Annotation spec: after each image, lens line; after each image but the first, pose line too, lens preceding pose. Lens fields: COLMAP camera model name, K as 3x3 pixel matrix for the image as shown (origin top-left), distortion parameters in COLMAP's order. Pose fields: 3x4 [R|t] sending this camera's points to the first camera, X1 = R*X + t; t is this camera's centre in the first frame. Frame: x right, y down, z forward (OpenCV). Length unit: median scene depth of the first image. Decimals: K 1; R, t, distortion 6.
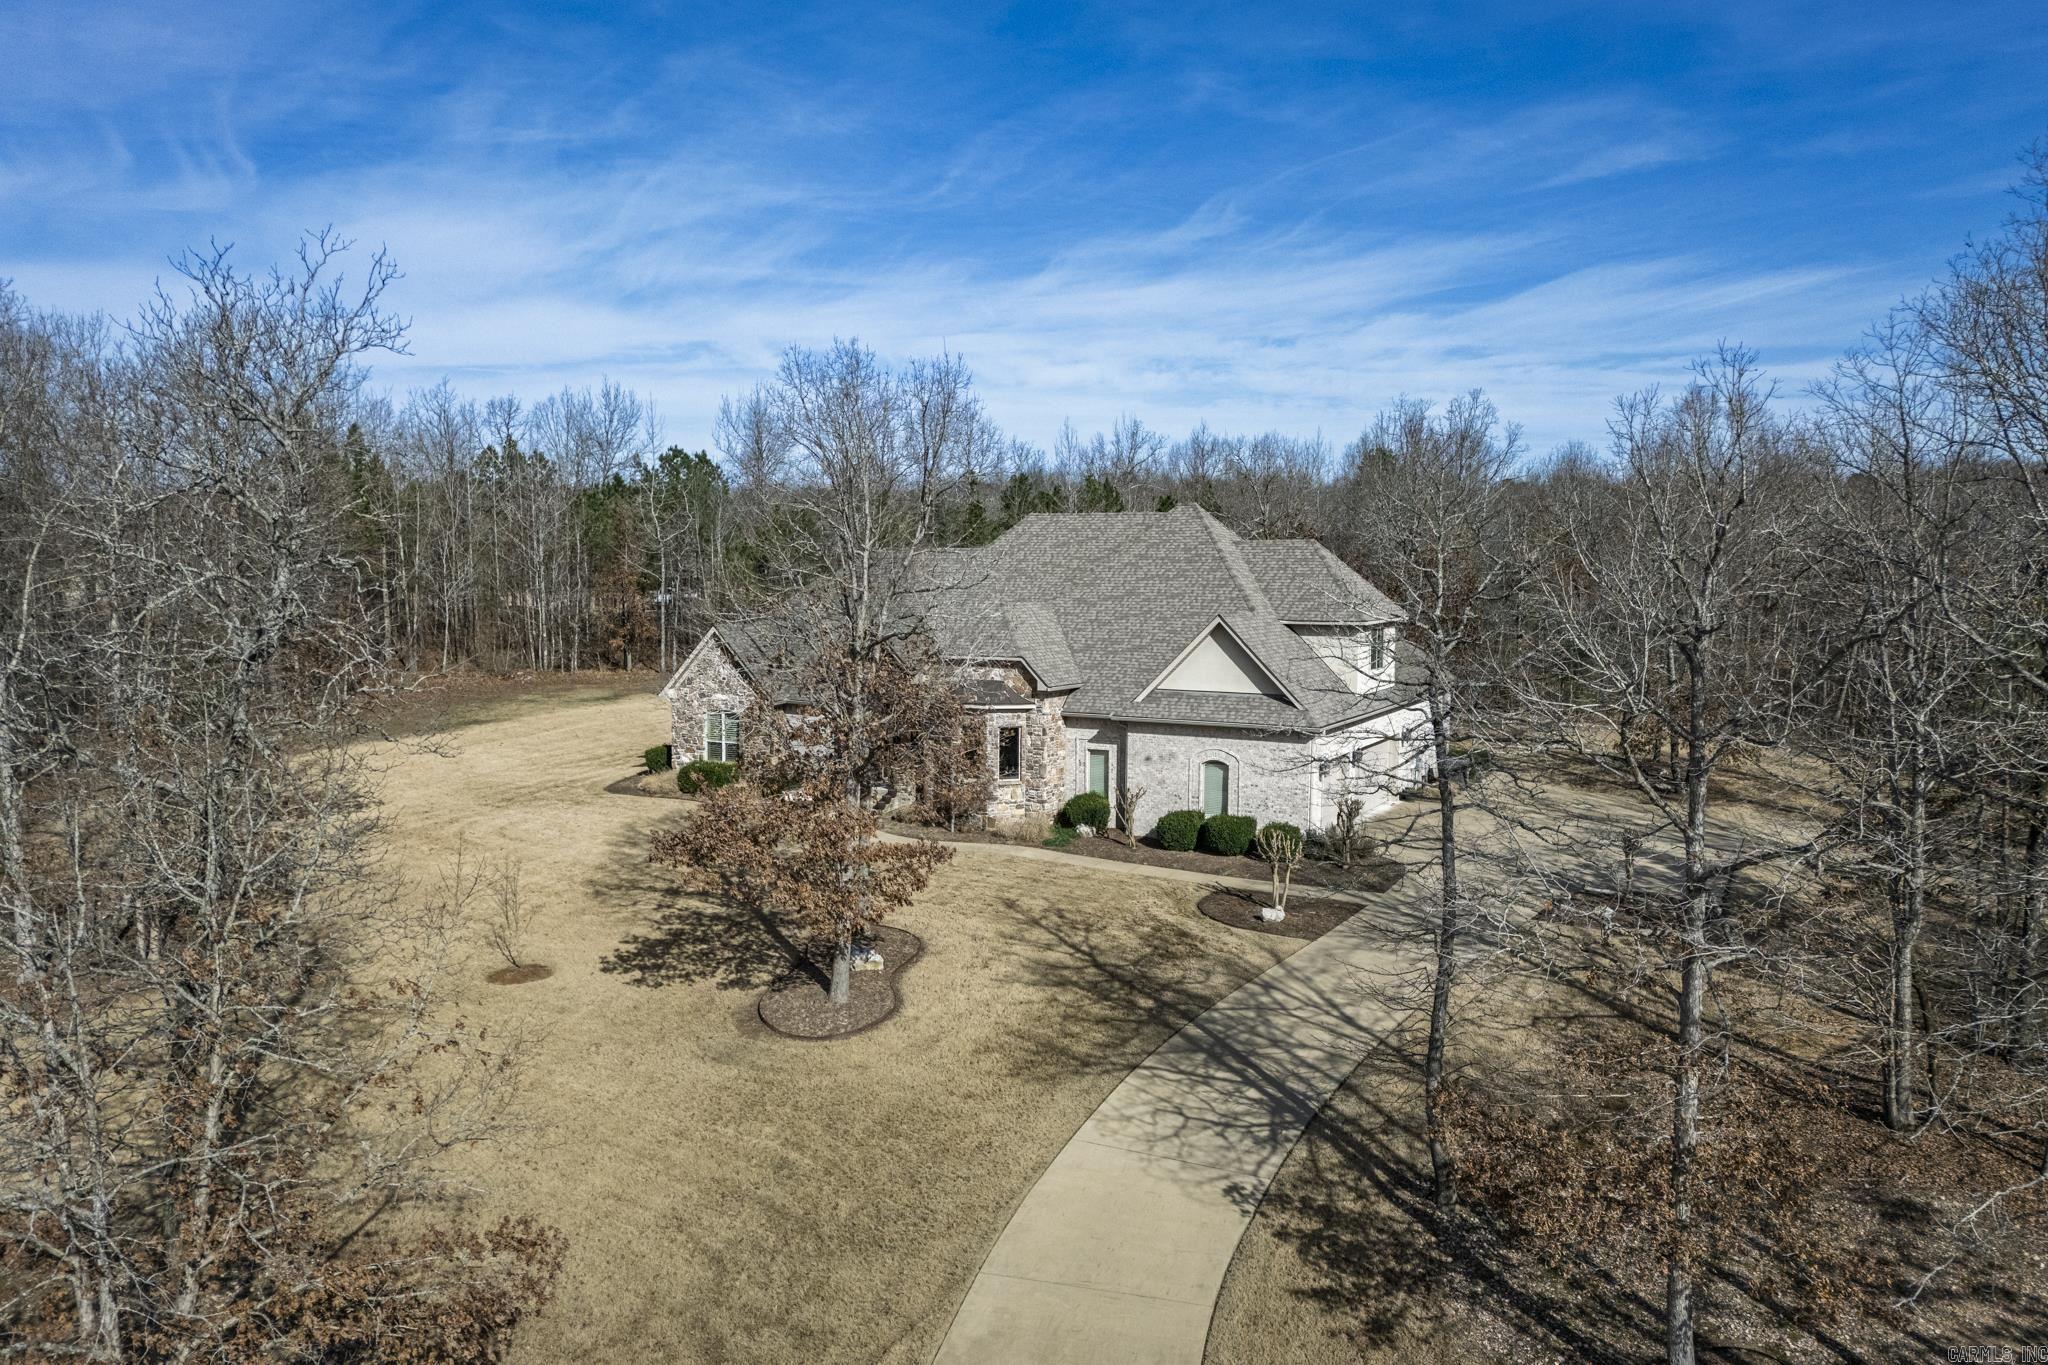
lens RADIAL K [[1514.5, 0, 1024.0], [0, 1514.5, 682.5], [0, 0, 1]] dist [0.054300, -0.002385]
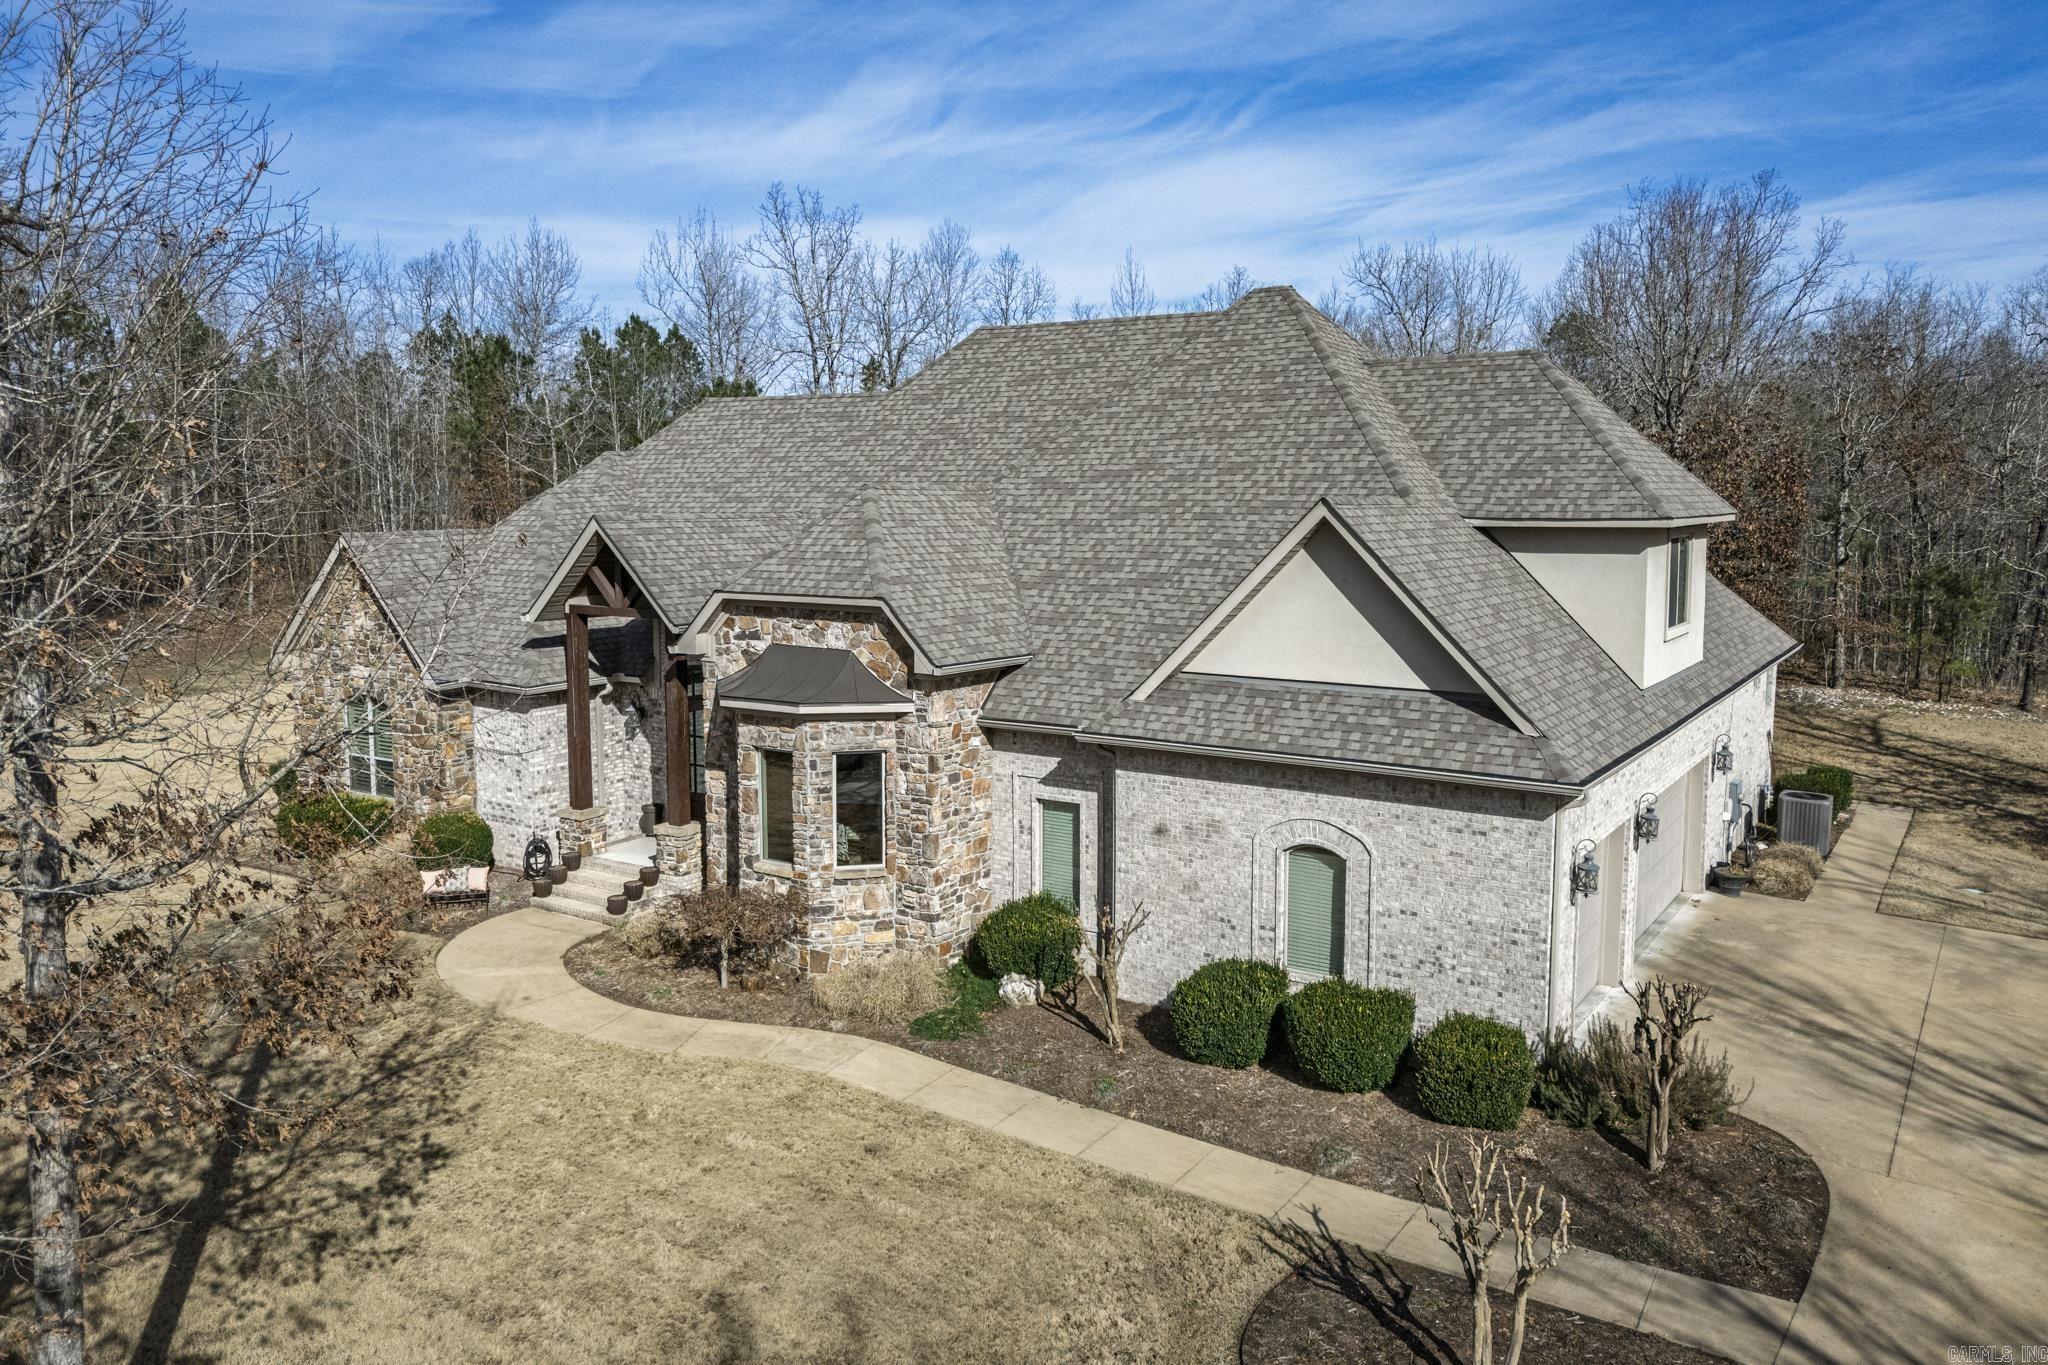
lens RADIAL K [[1528.5, 0, 1012.8], [0, 1528.5, 614.4], [0, 0, 1]] dist [0.040210, -0.008585]
pose [[0.995210, 0.003599, -0.097697, 0.081958], [-0.003573, 0.999994, 0.000440, -0.012430], [0.097698, -0.000089, 0.995216, 0.552605]]
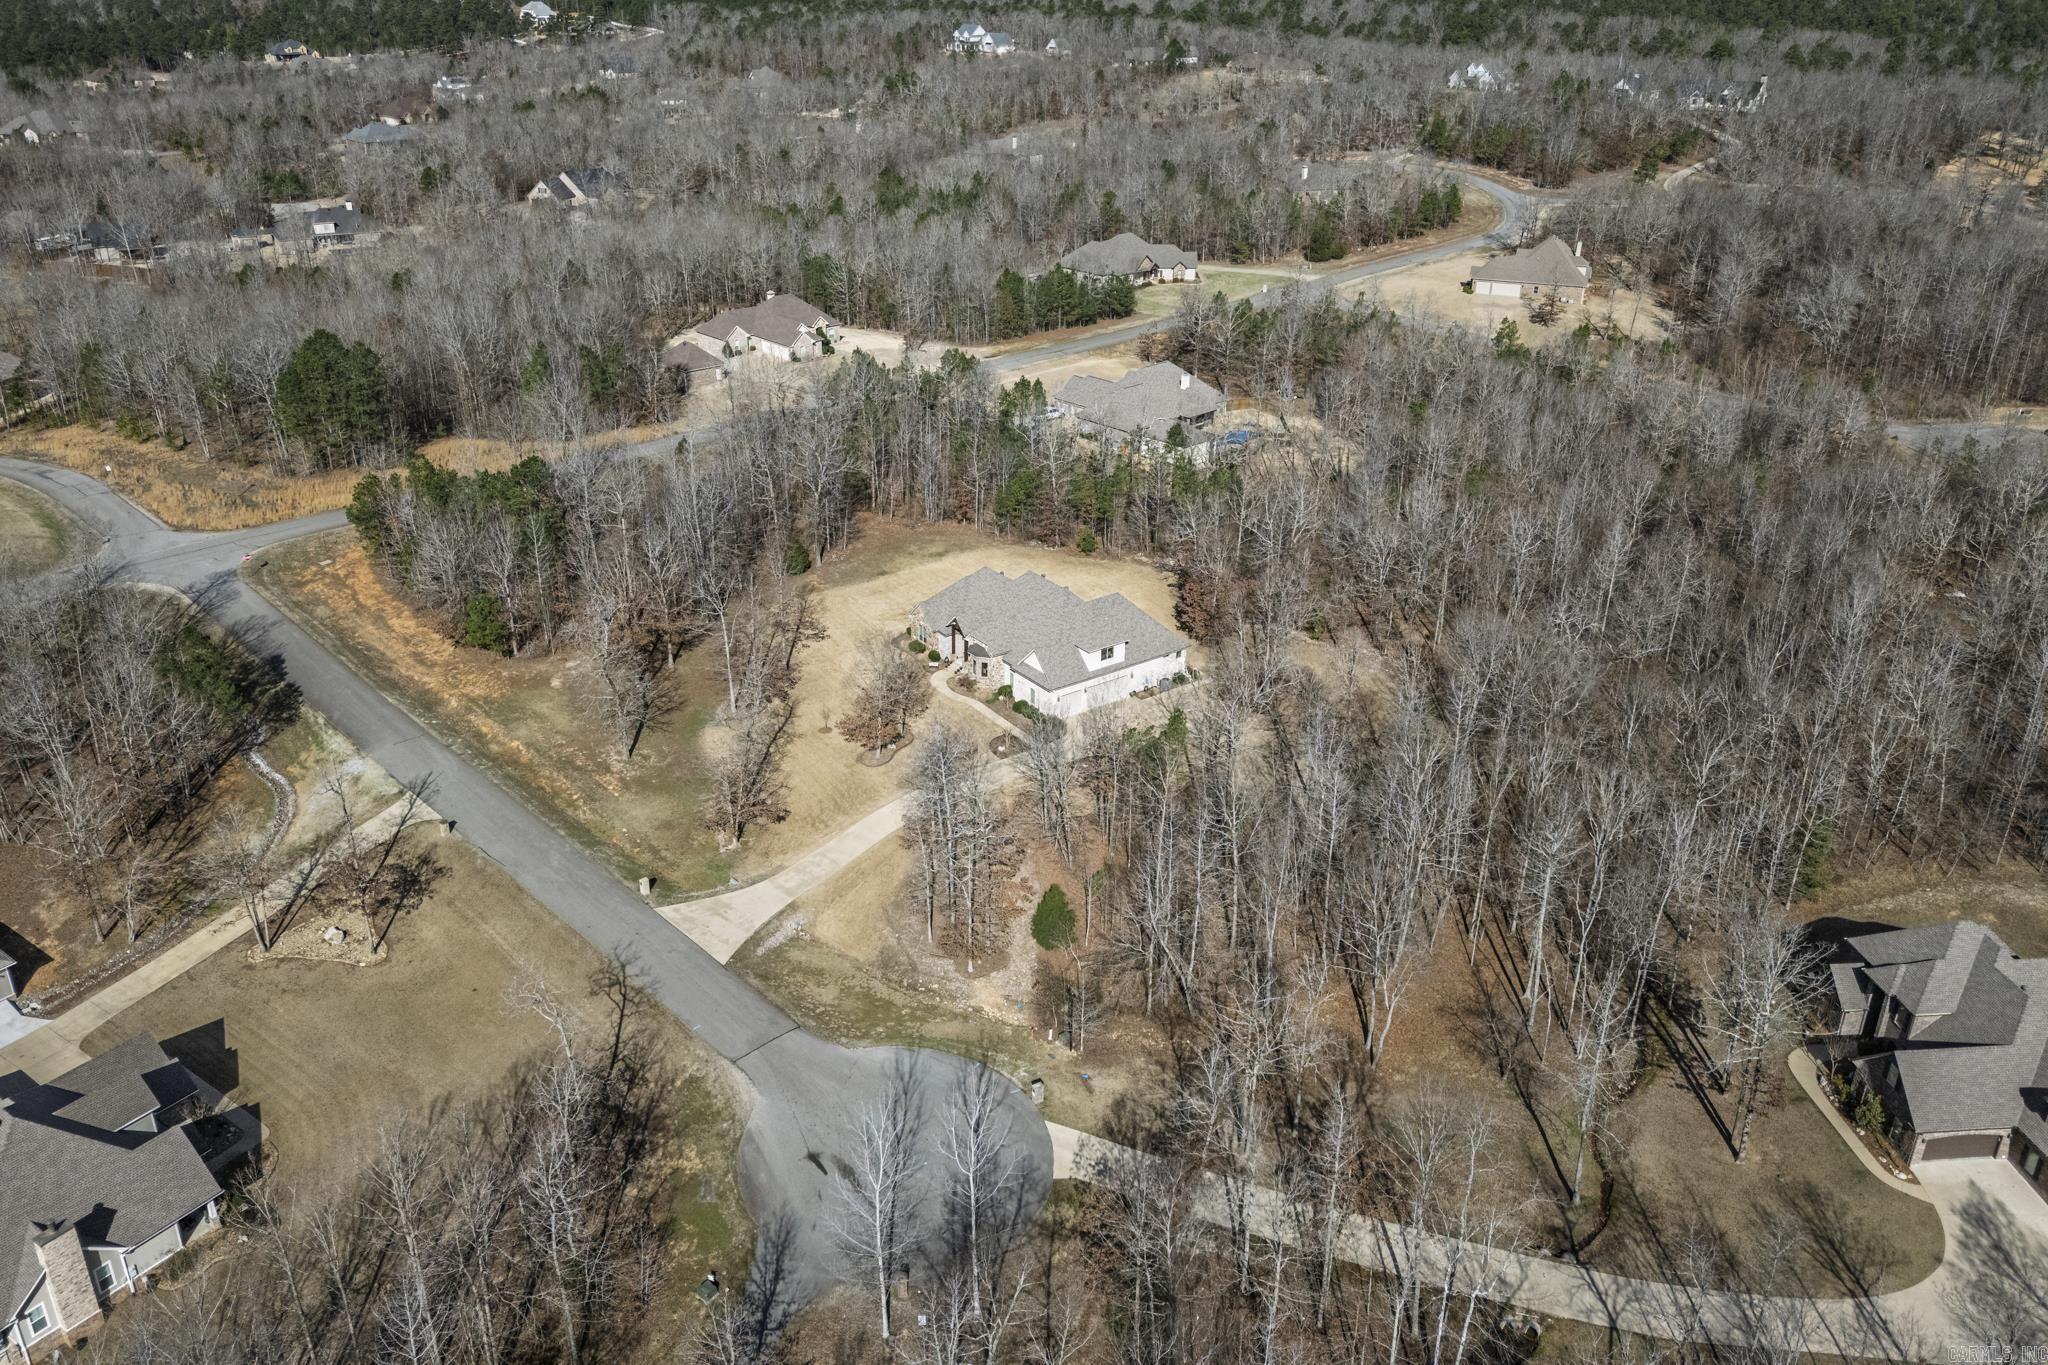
lens RADIAL K [[1528.5, 0, 1012.8], [0, 1528.5, 614.4], [0, 0, 1]] dist [0.040210, -0.008585]
pose [[0.900469, 0.180403, -0.395740, 1.340228], [-0.051866, 0.947964, 0.314125, -1.115048], [0.431816, -0.262335, 0.862969, -1.800774]]
